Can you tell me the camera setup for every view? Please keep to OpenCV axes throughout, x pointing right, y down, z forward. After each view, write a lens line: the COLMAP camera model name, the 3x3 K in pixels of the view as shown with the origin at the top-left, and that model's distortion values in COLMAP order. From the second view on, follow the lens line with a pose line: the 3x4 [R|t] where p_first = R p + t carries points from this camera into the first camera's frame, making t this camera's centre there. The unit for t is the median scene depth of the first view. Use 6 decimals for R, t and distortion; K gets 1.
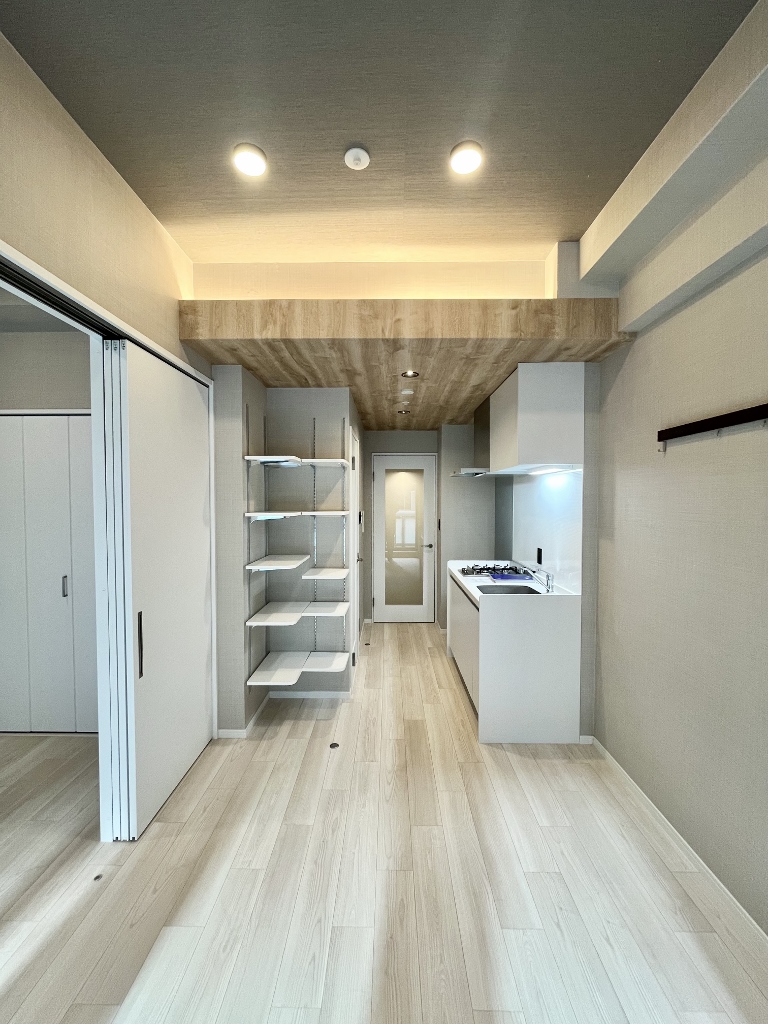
lens RADIAL K [[412.2, 0, 383.8], [0, 412.2, 511.2], [0, 0, 1]] dist [-0.002271, 0.000176]
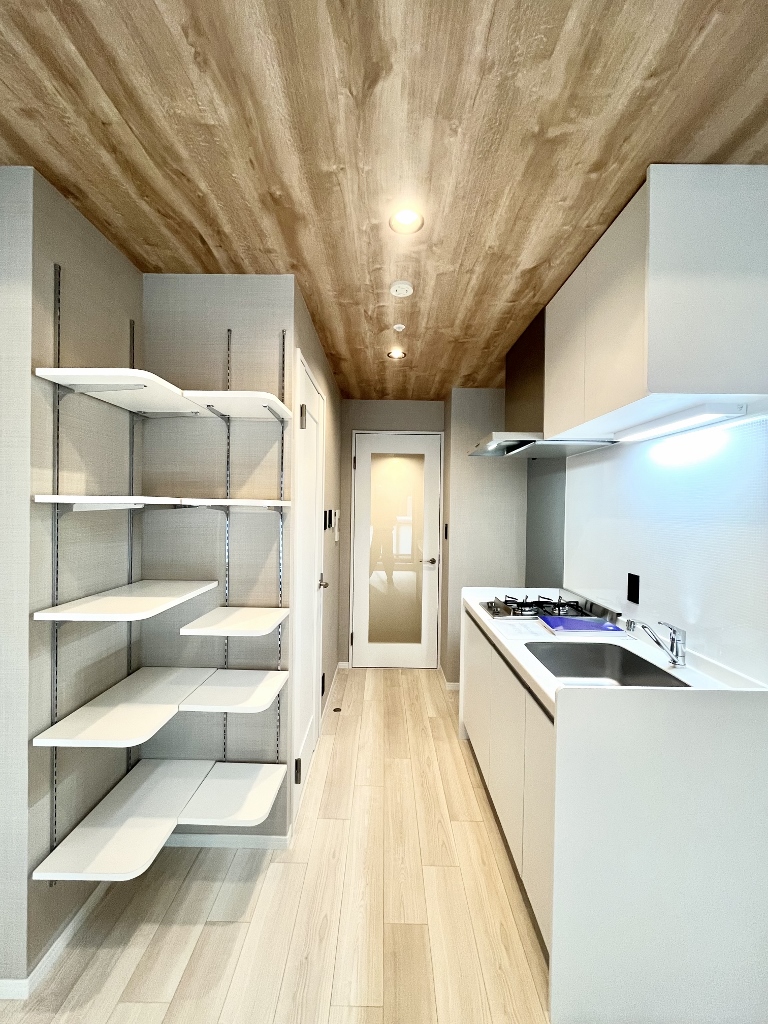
lens RADIAL K [[412.2, 0, 383.8], [0, 412.2, 512.5], [0, 0, 1]] dist [-0.002271, 0.000176]
pose [[0.999858, 0.014346, 0.008814, 0.033181], [-0.014187, 0.999740, -0.017867, 0.021871], [-0.009068, 0.017739, 0.999802, 0.453324]]
